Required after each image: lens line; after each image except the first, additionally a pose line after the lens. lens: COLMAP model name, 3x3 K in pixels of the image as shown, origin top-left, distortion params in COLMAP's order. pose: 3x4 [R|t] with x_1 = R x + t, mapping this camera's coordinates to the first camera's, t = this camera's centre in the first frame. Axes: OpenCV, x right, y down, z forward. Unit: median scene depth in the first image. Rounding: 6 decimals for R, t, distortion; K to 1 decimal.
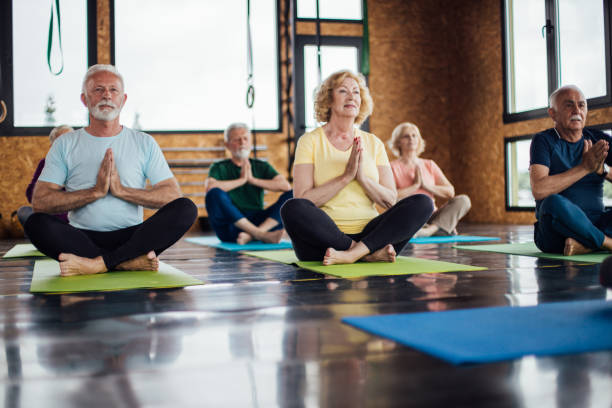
lens RADIAL K [[869.7, 0, 306.9], [0, 869.7, 206.7], [0, 0, 1]] dist [-0.171567, 0.000000]
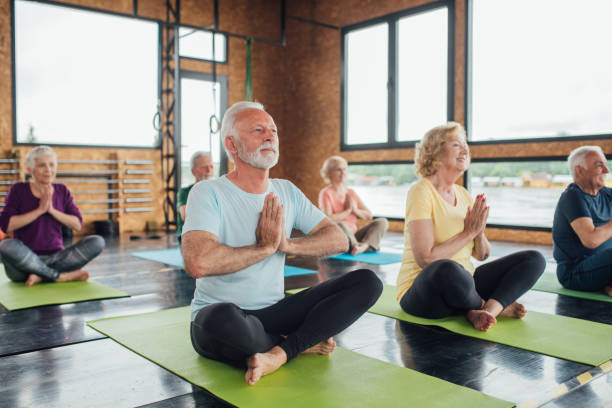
lens RADIAL K [[567.2, 0, 302.7], [0, 567.2, 200.5], [0, 0, 1]] dist [-0.075848, 0.036036]
pose [[0.918547, 0.010317, 0.395178, -0.164099], [-0.019386, 0.999632, 0.018964, -0.034832], [-0.394837, -0.025080, 0.918409, 0.210132]]
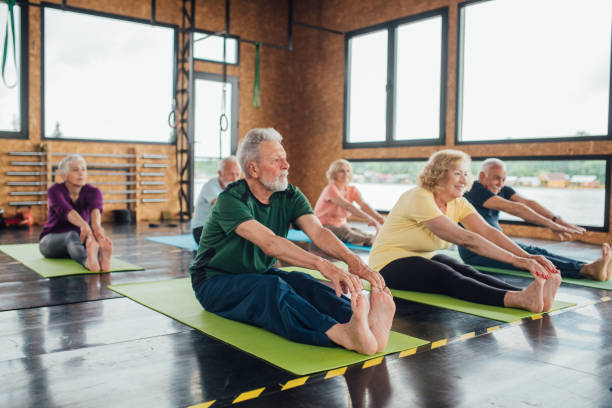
lens RADIAL K [[567.2, 0, 303.9], [0, 567.2, 202.2], [0, 0, 1]] dist [-0.075848, 0.036036]
pose [[0.928668, 0.020871, 0.370325, -0.169241], [-0.034113, 0.998990, 0.029242, -0.032518], [-0.369341, -0.039789, 0.928442, 0.146633]]
